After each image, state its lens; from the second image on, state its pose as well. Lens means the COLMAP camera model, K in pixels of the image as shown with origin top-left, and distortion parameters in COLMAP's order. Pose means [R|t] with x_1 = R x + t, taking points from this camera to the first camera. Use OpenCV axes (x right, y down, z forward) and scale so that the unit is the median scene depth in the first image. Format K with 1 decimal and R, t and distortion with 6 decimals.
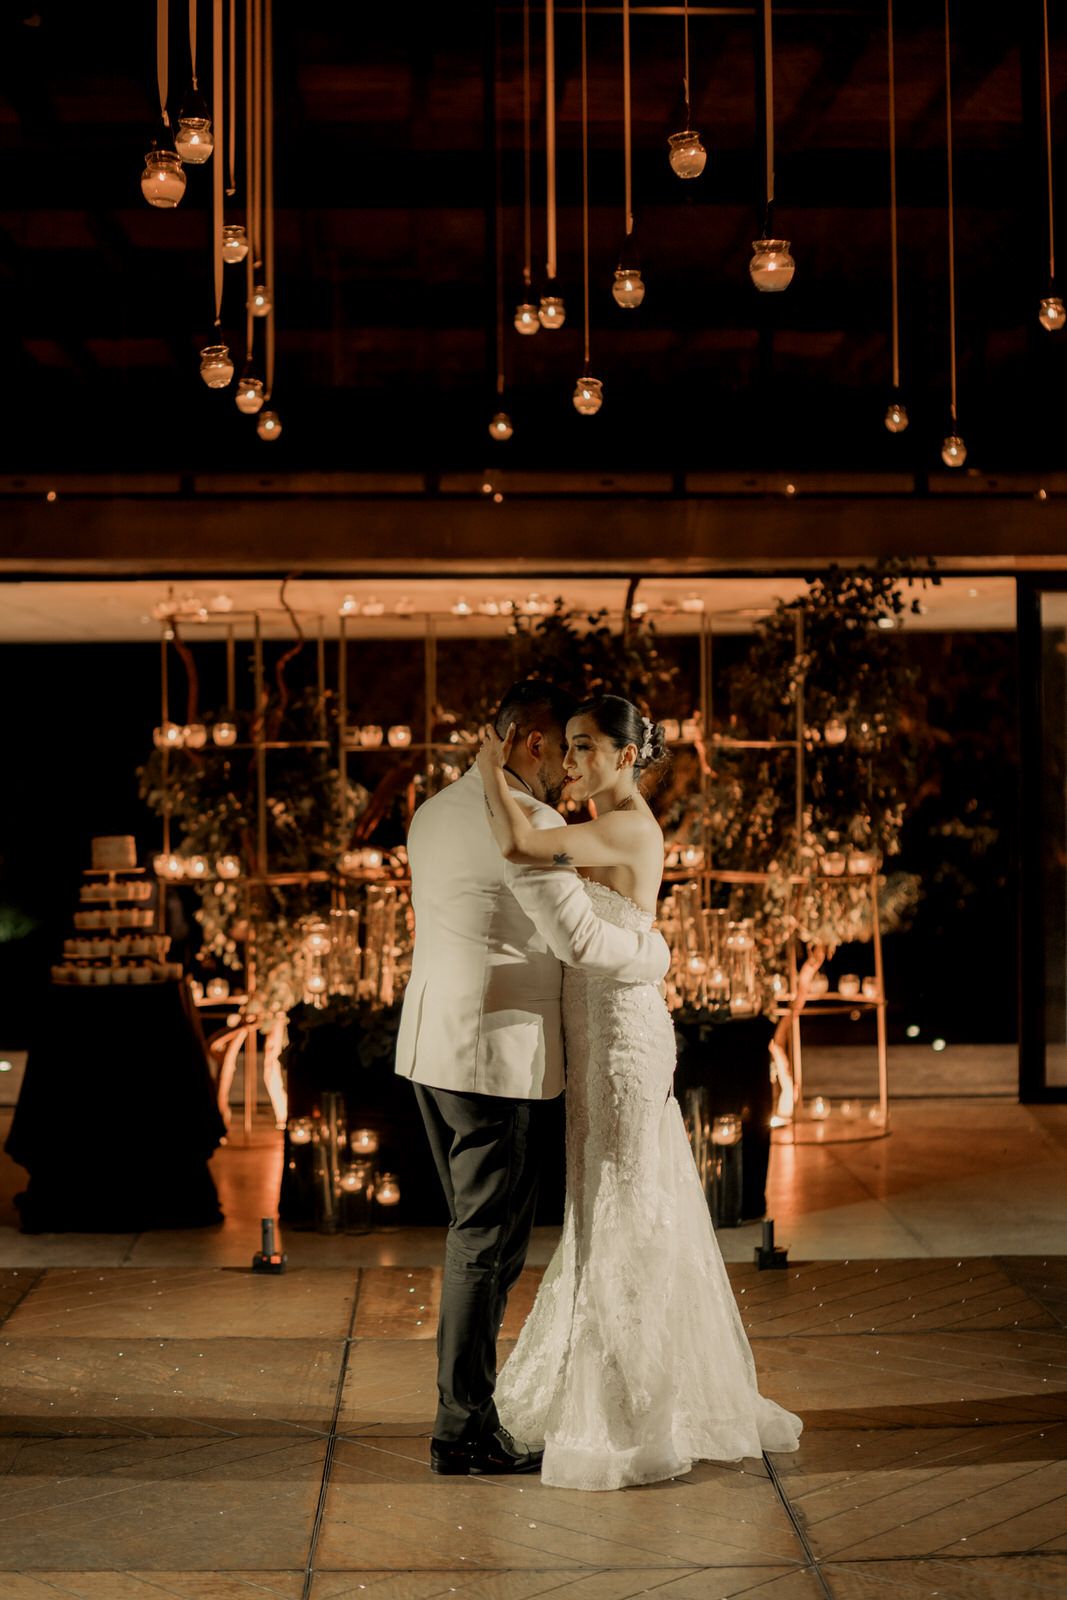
lens RADIAL K [[2474.8, 0, 530.3], [0, 2474.8, 659.0], [0, 0, 1]] dist [-0.034826, -0.121704]
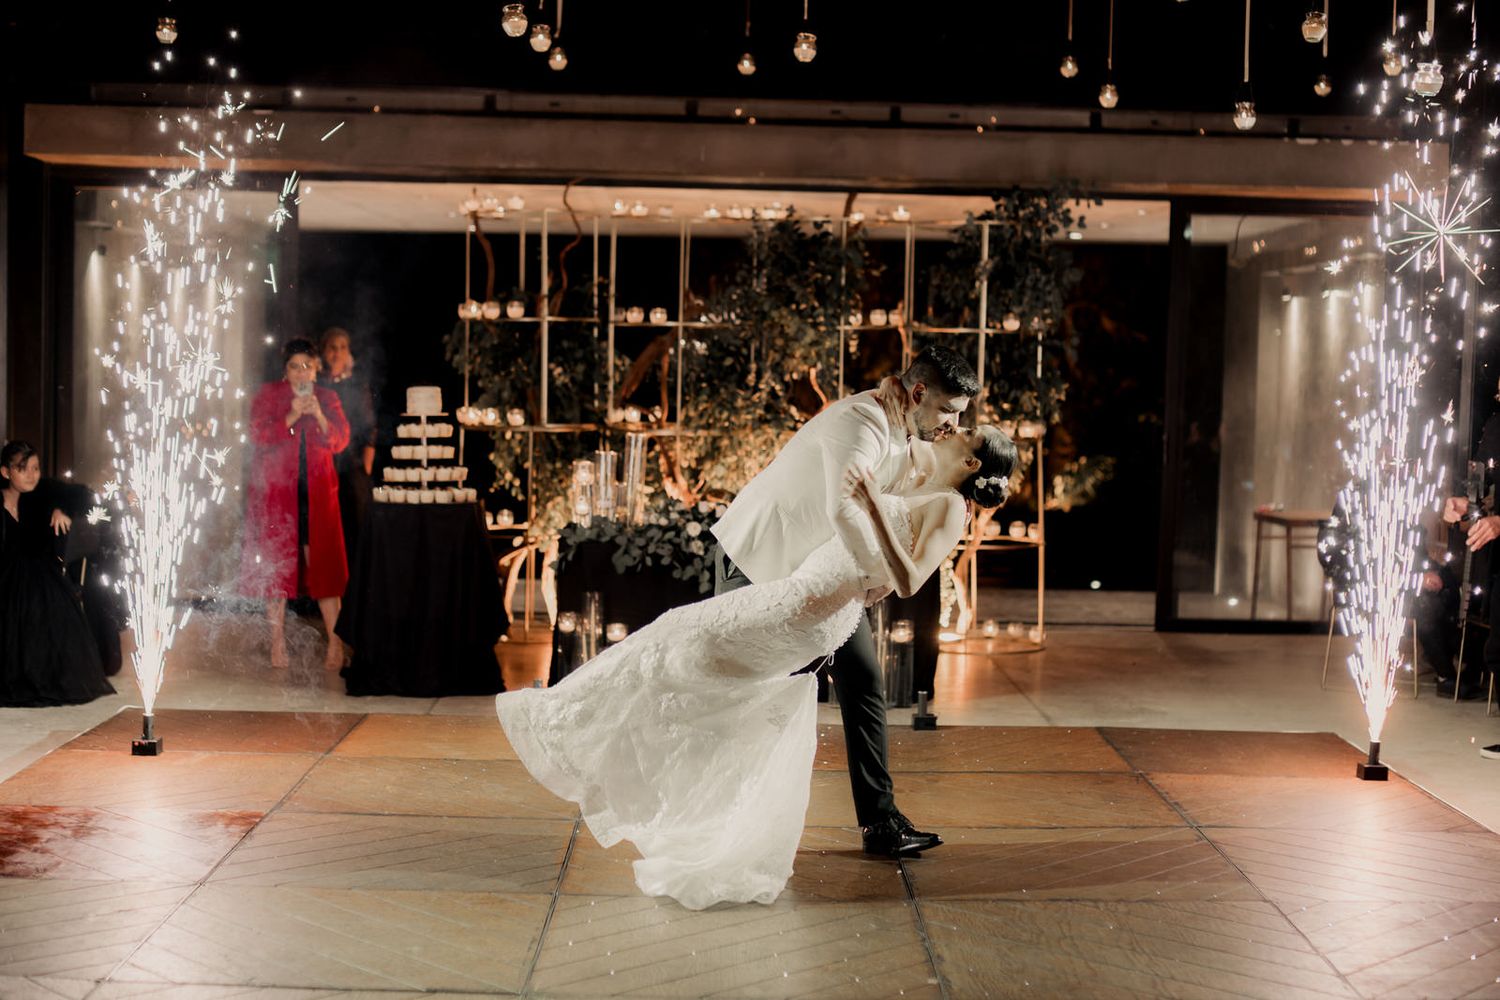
lens RADIAL K [[2320.2, 0, 753.6], [0, 2320.2, 415.1], [0, 0, 1]] dist [-0.034826, -0.121704]
pose [[0.999277, 0.030863, -0.022208, 0.022021], [-0.029343, 0.997403, 0.065780, 0.003310], [0.024181, -0.065081, 0.997587, -0.151642]]
